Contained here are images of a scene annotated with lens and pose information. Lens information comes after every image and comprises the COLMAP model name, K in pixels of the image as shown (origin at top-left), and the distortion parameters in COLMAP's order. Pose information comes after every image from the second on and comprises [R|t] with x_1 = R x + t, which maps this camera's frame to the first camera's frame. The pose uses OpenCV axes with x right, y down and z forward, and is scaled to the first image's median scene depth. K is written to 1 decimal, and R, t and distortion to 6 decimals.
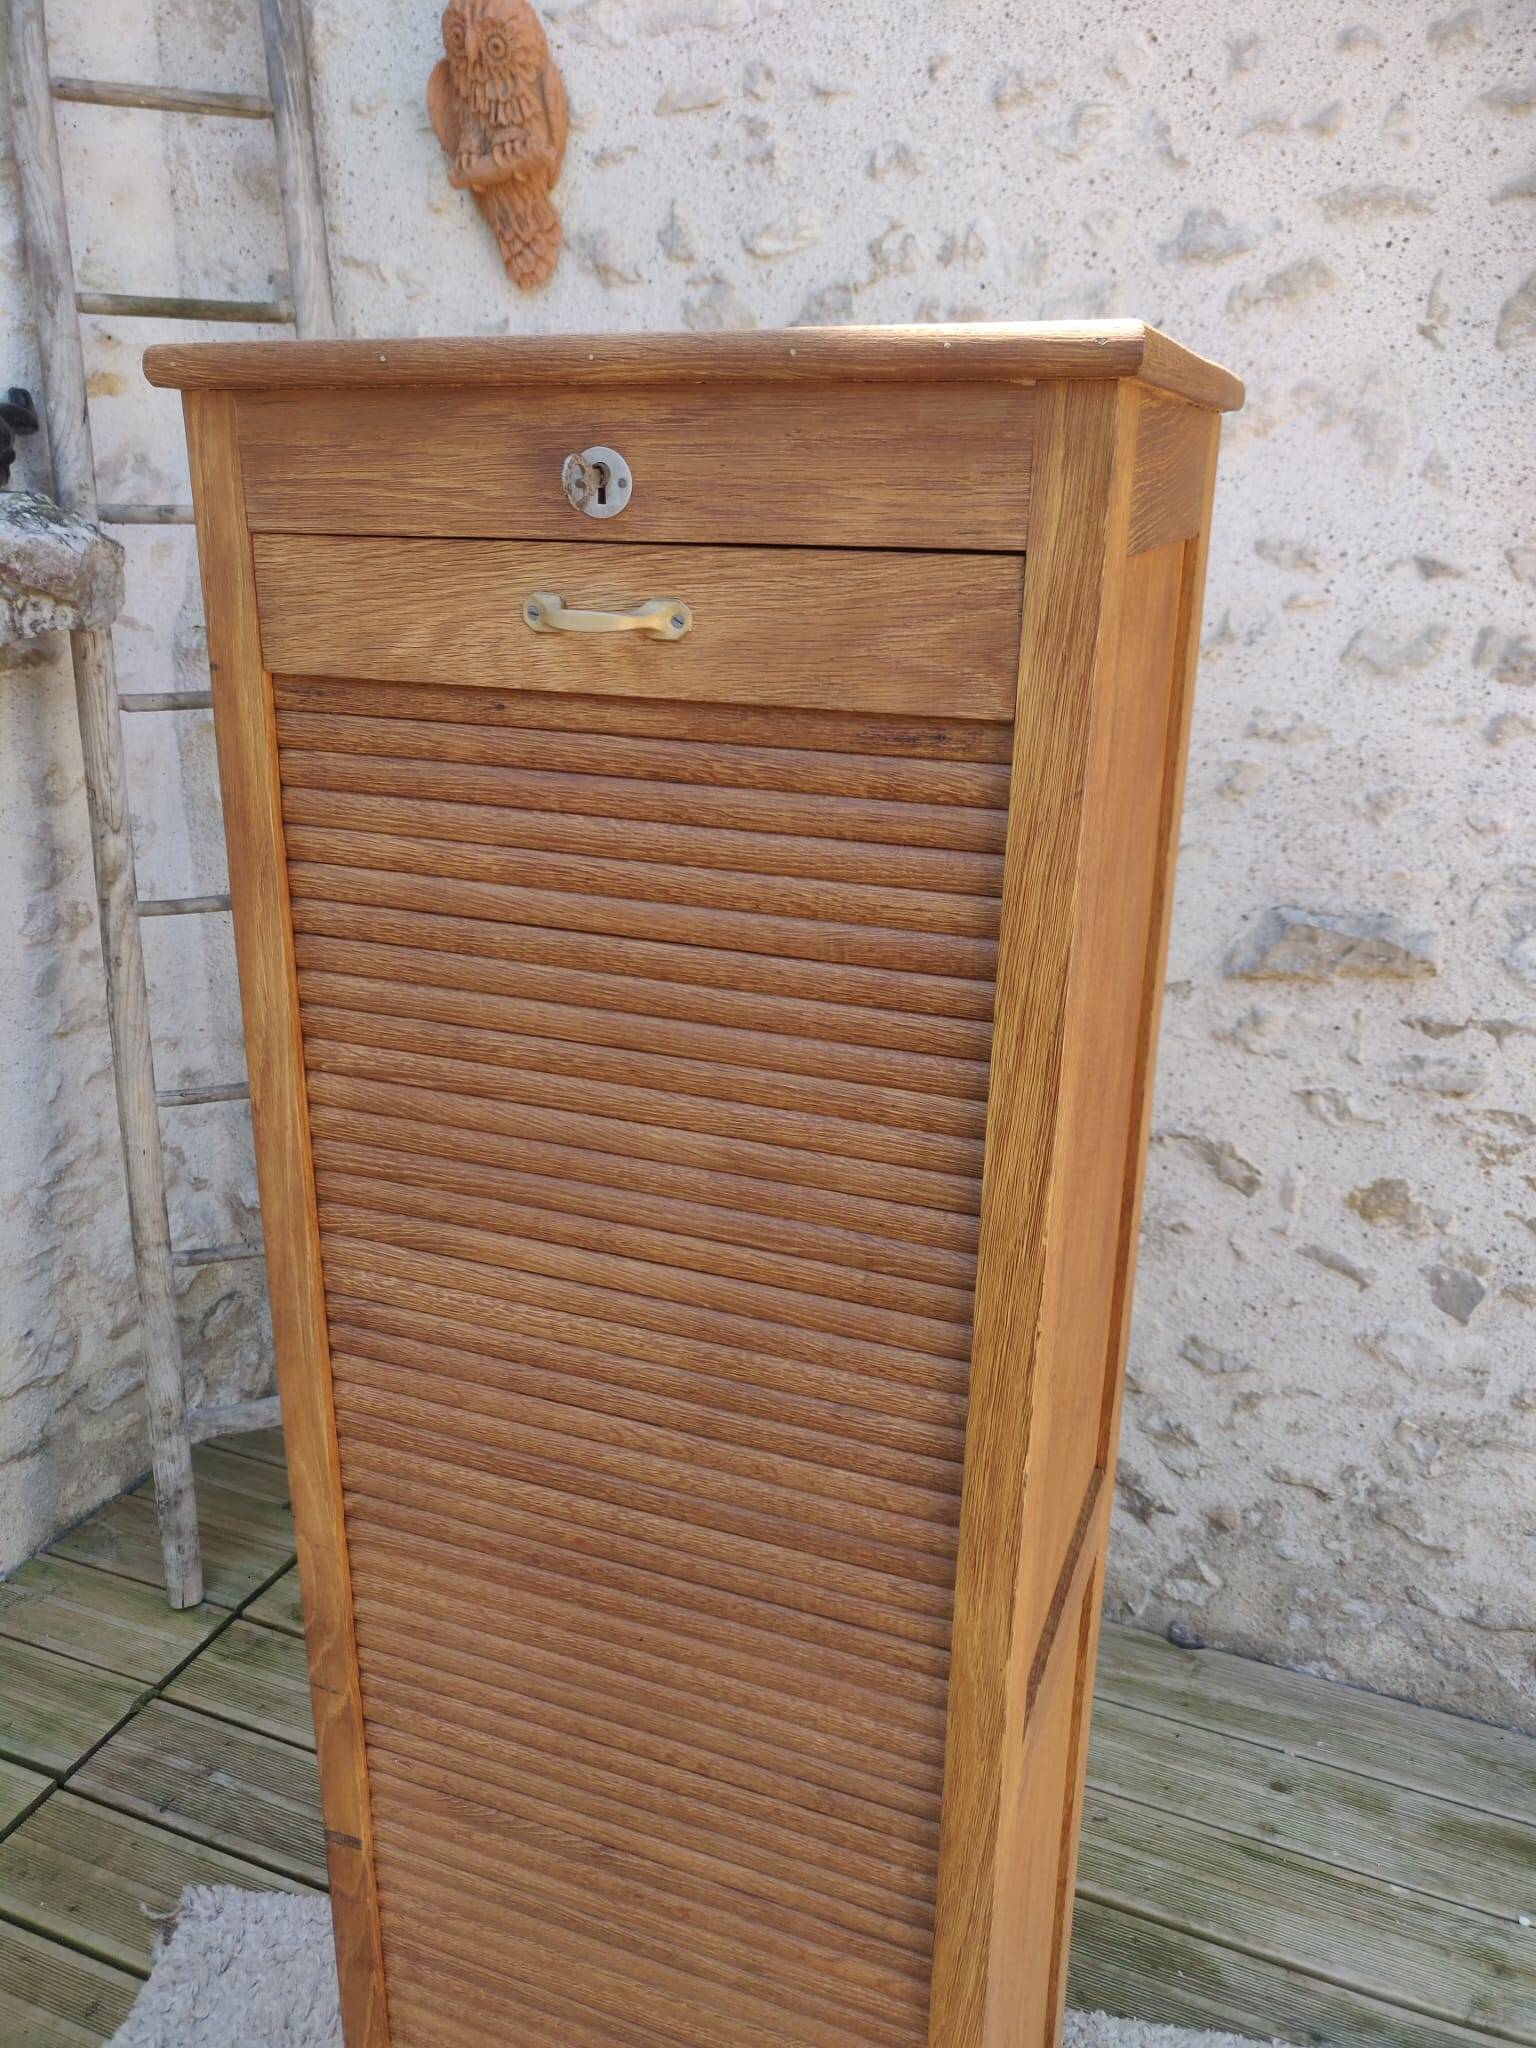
lens RADIAL K [[1593.1, 0, 771.1], [0, 1593.1, 1018.6], [0, 0, 1]] dist [-0.018699, 0.068810]
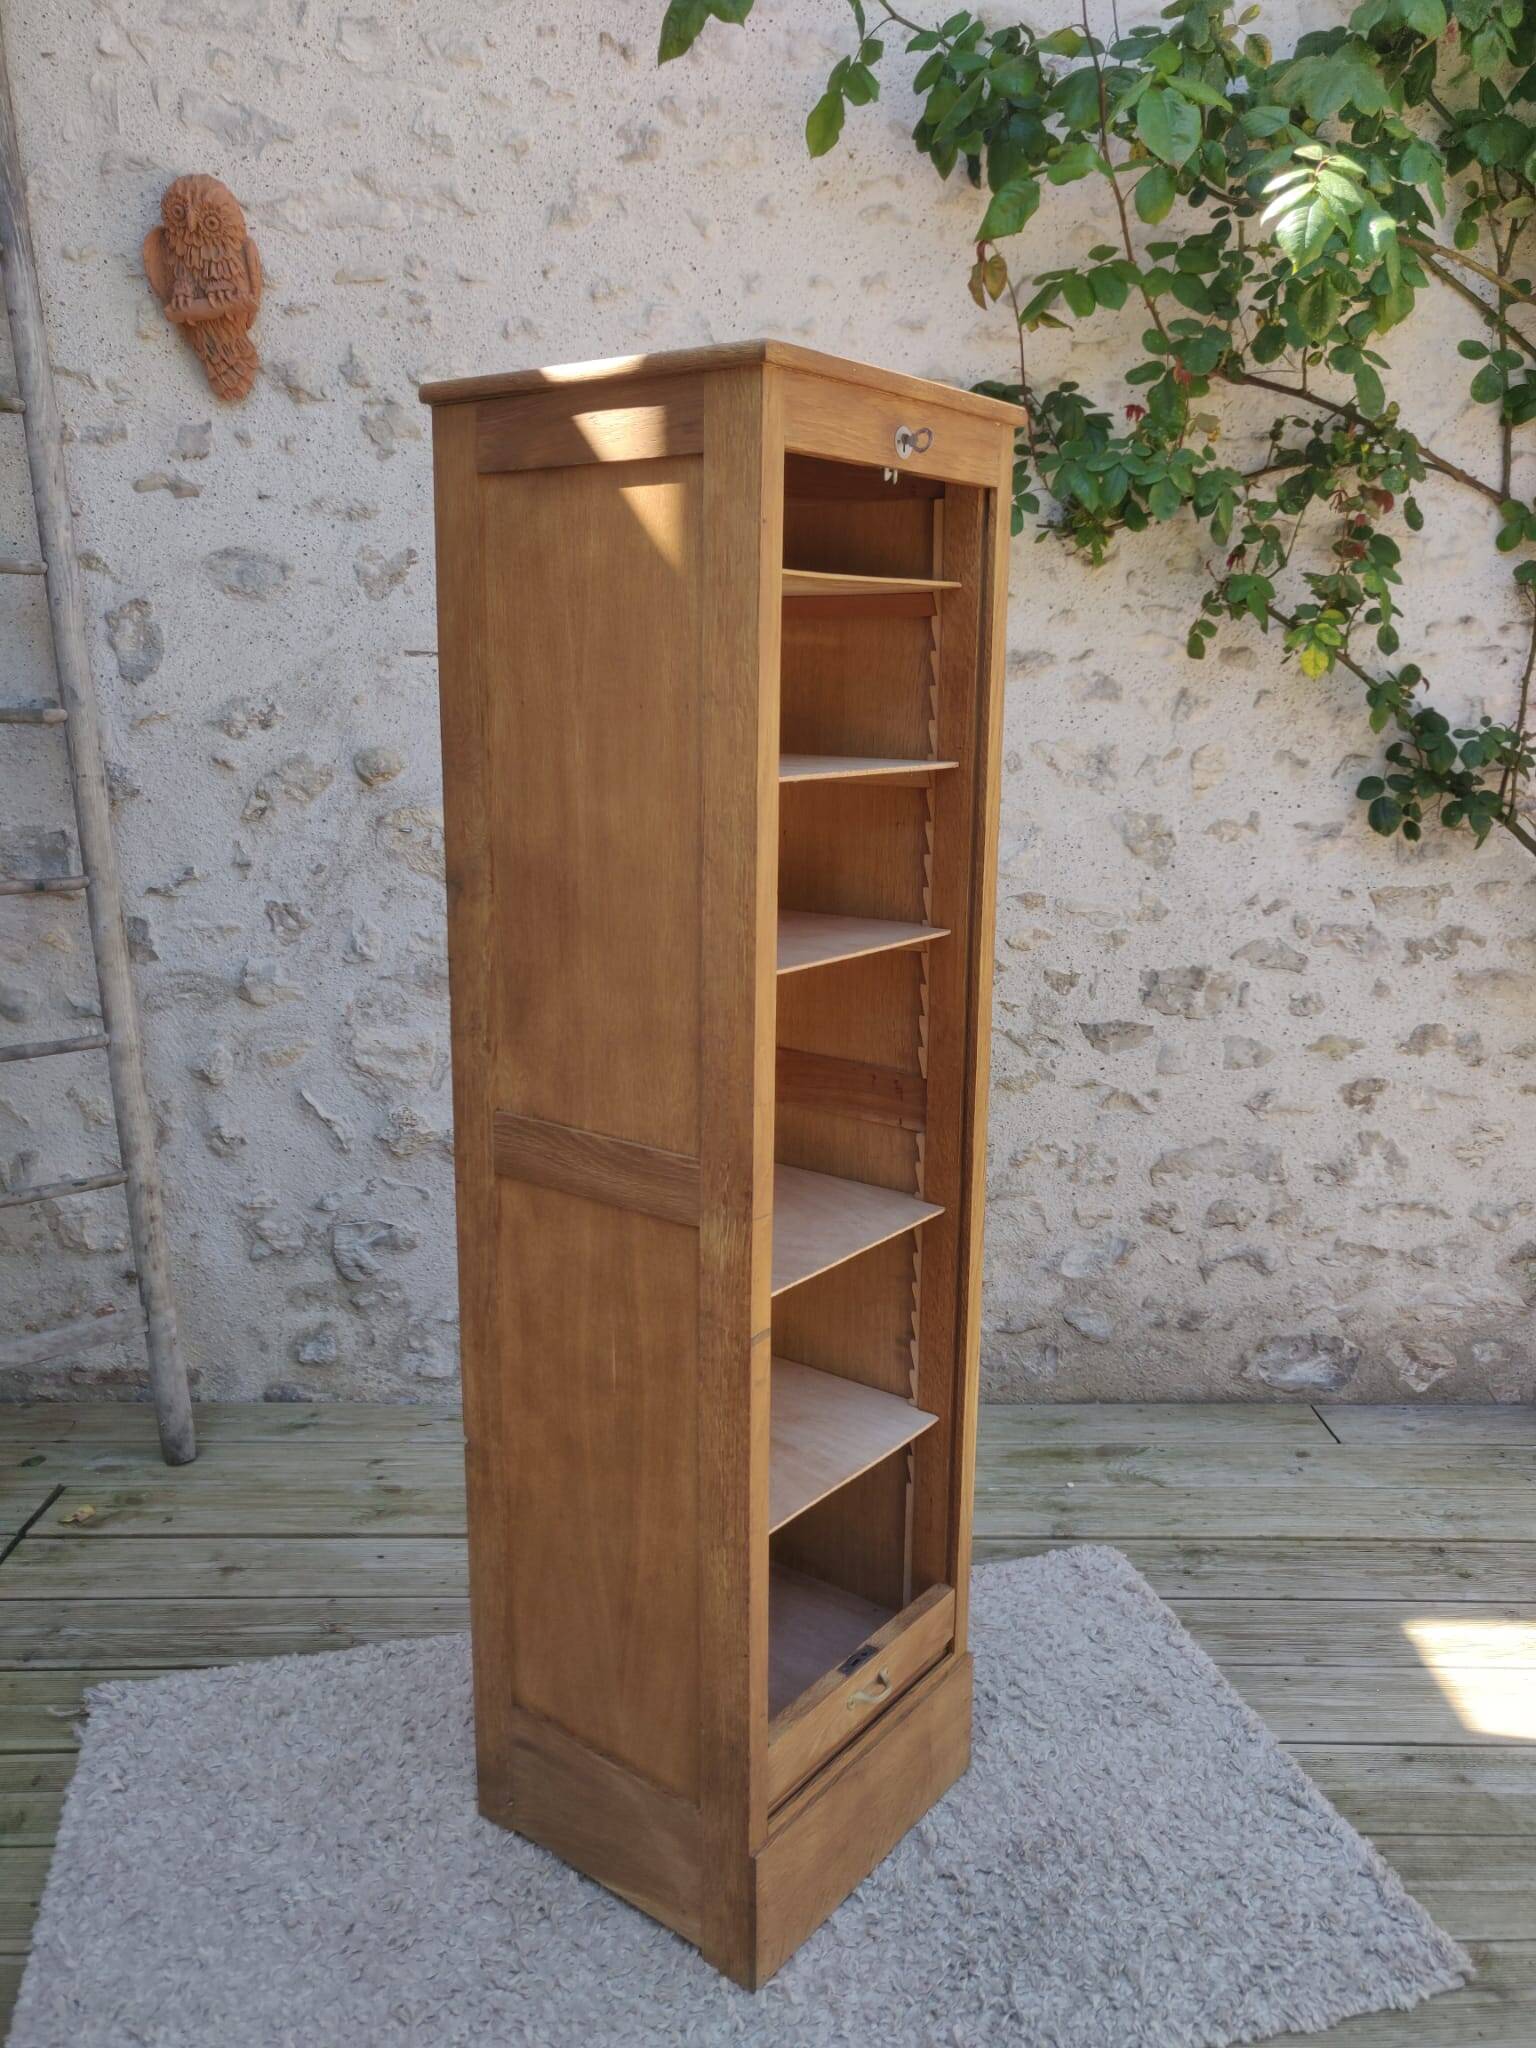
lens RADIAL K [[1593.1, 0, 775.2], [0, 1593.1, 1003.0], [0, 0, 1]] dist [-0.018699, 0.068810]
pose [[0.918736, -0.078162, 0.387060, -0.314457], [0.126780, 0.986706, -0.101675, 0.233834], [-0.373968, 0.142484, 0.916431, -0.309456]]
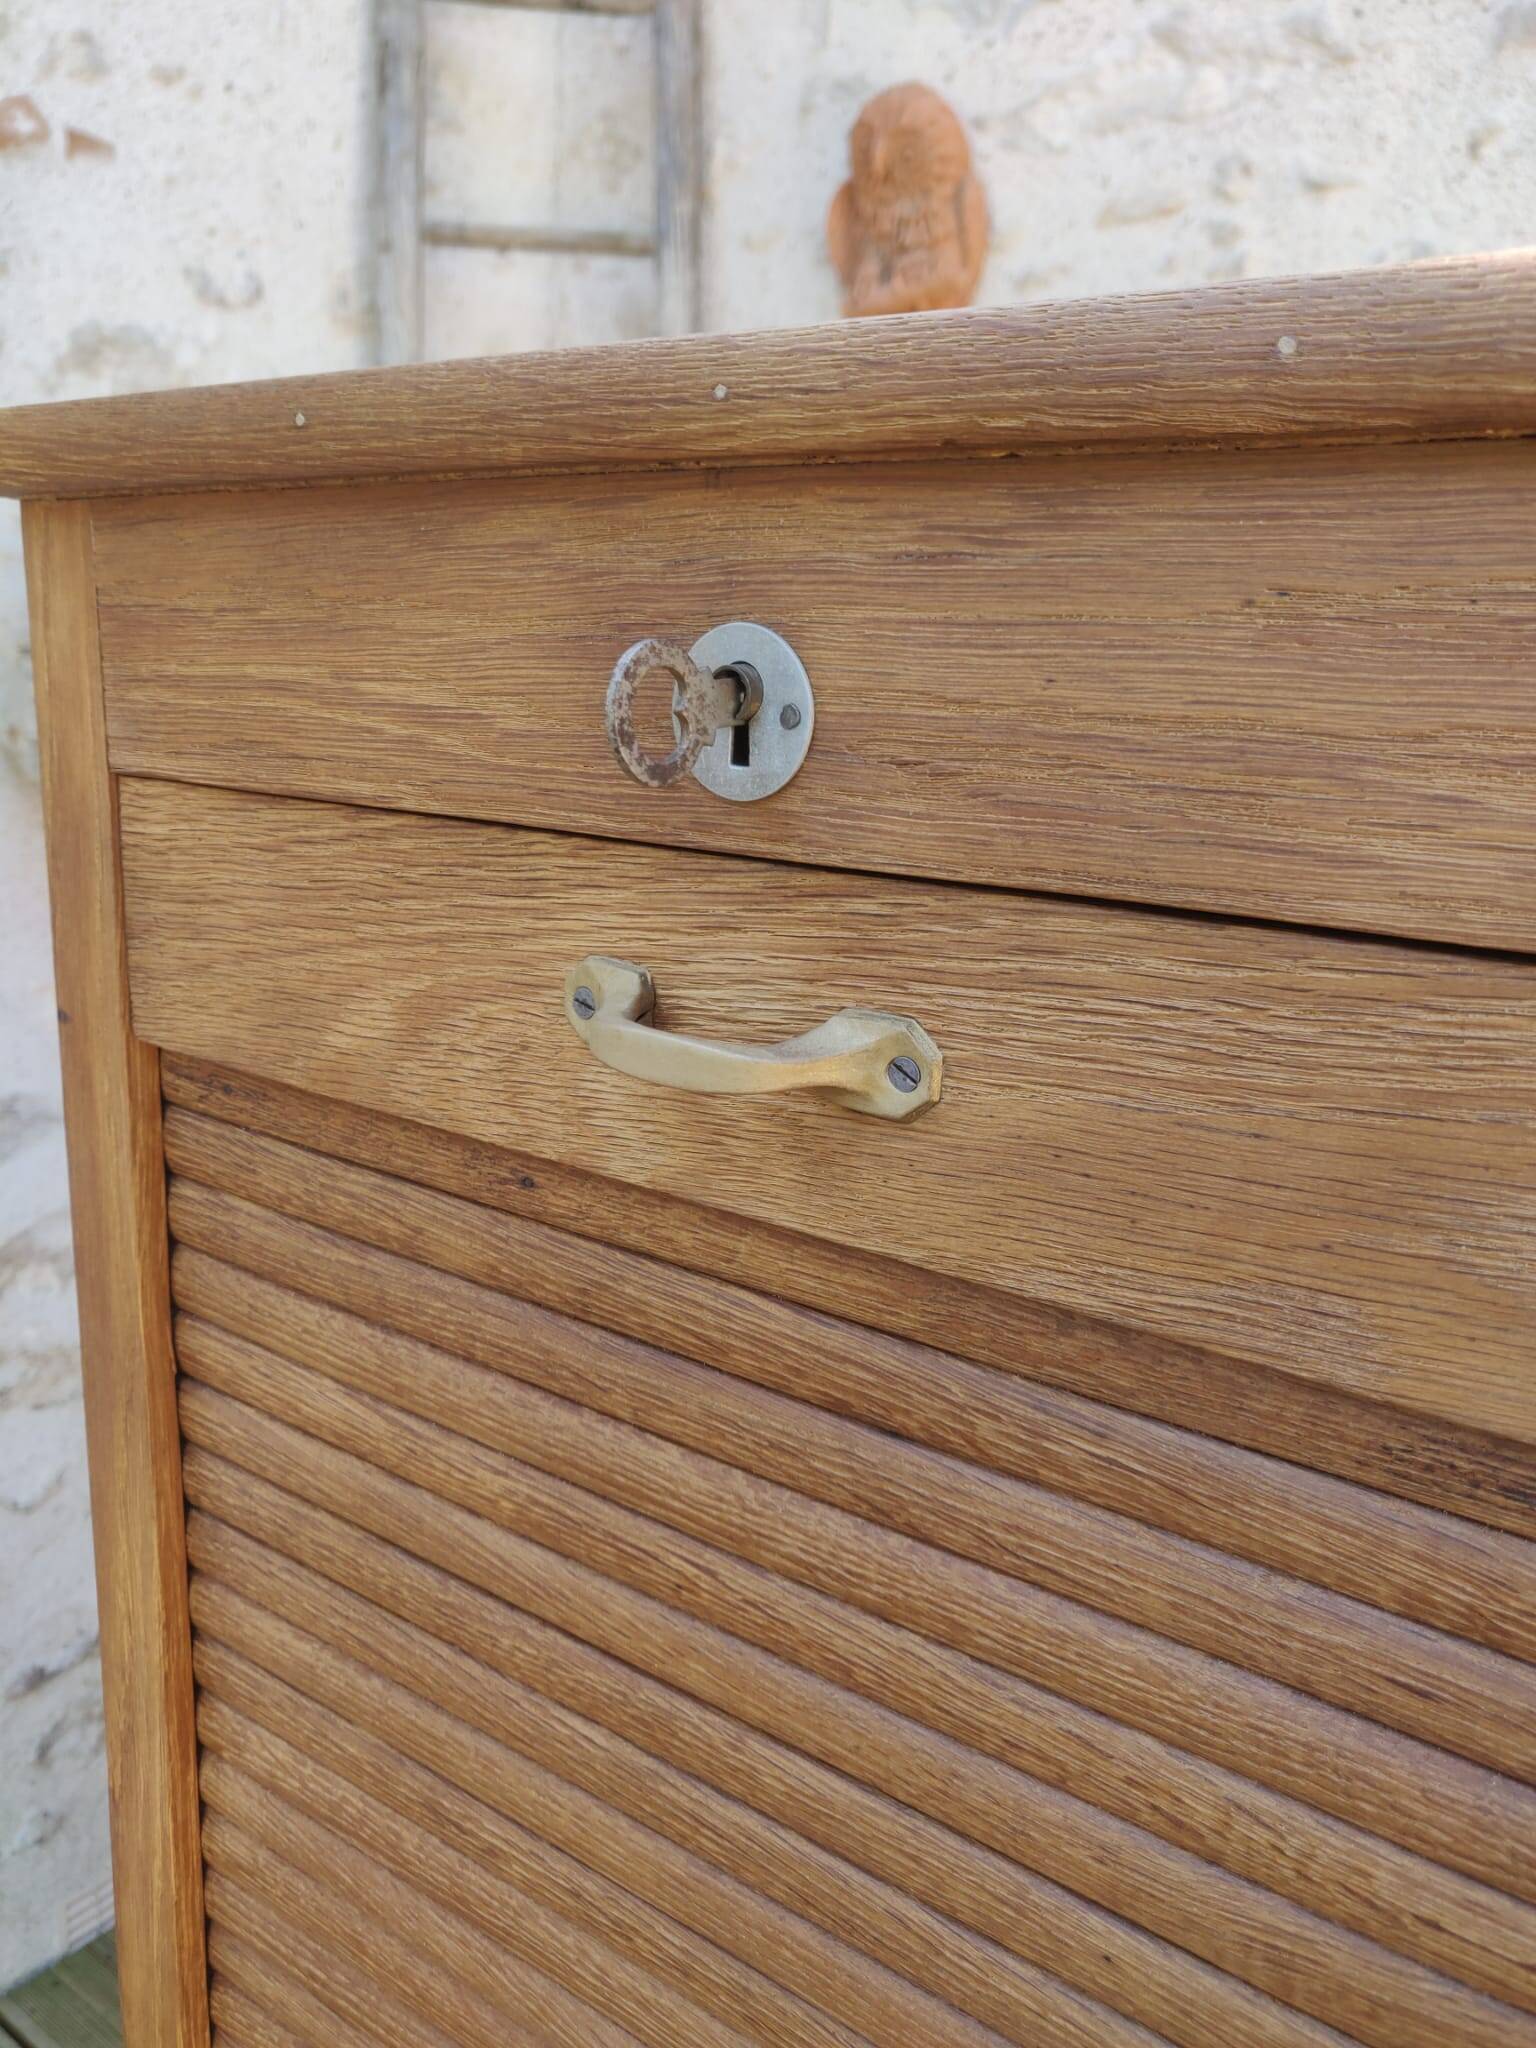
lens RADIAL K [[1593.1, 0, 776.1], [0, 1593.1, 1018.0], [0, 0, 1]] dist [-0.018699, 0.068810]
pose [[0.966363, 0.082307, -0.243658, 0.001190], [-0.106465, 0.990443, -0.087681, -0.085412], [0.234112, 0.110673, 0.965890, 0.235868]]
